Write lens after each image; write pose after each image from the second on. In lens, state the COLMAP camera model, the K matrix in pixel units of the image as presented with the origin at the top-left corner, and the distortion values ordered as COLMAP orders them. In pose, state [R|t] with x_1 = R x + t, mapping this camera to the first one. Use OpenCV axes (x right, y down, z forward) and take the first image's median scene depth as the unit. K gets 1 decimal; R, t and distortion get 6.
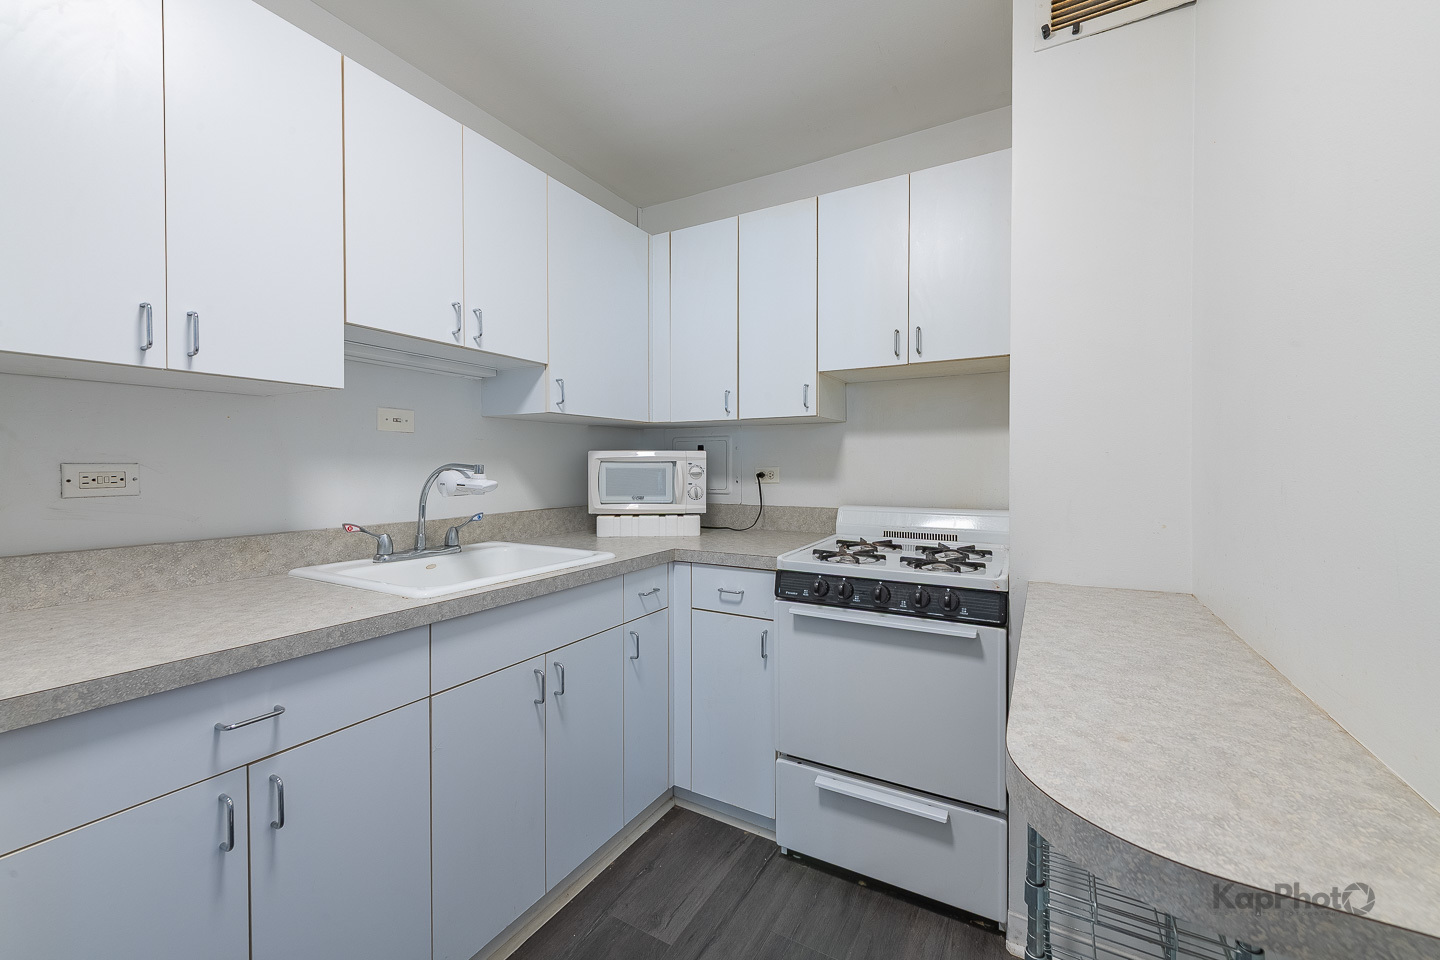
lens RADIAL K [[584.5, 0, 718.1], [0, 584.5, 476.7], [0, 0, 1]] dist [0.013495, -0.000405]
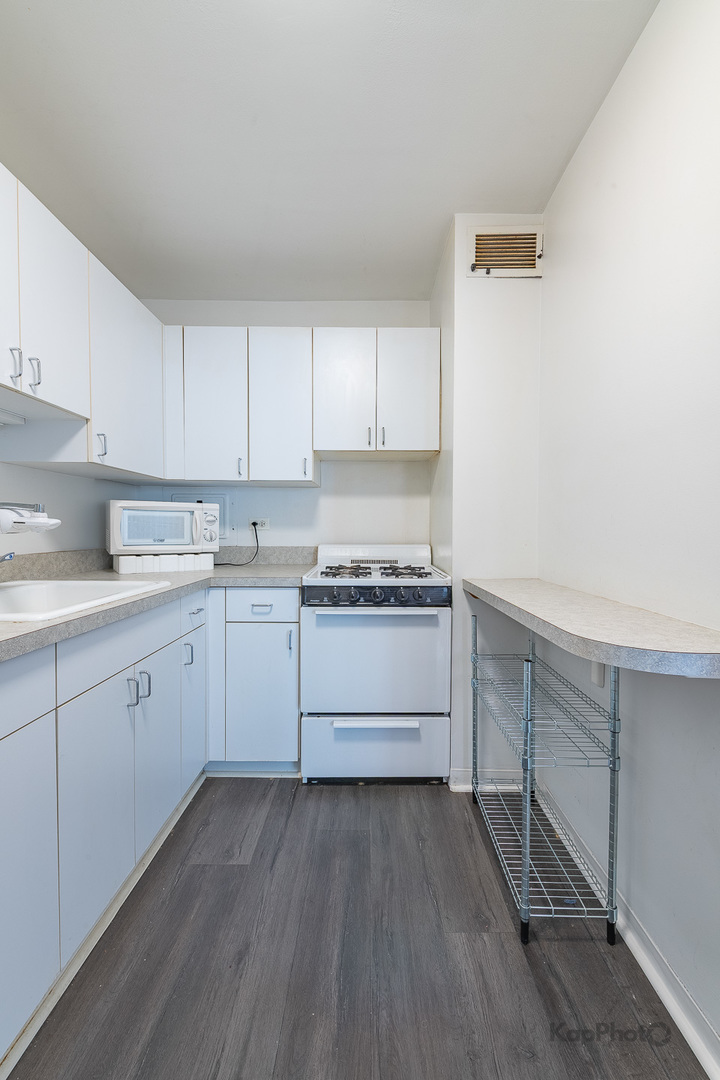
lens RADIAL K [[464.3, 0, 296.2], [0, 464.3, 555.1], [0, 0, 1]] dist [0.025362, -0.013281]
pose [[0.870863, -0.007170, 0.491474, -0.425987], [0.000010, 0.999894, 0.014569, 0.061547], [-0.491526, -0.012683, 0.870771, 0.020506]]
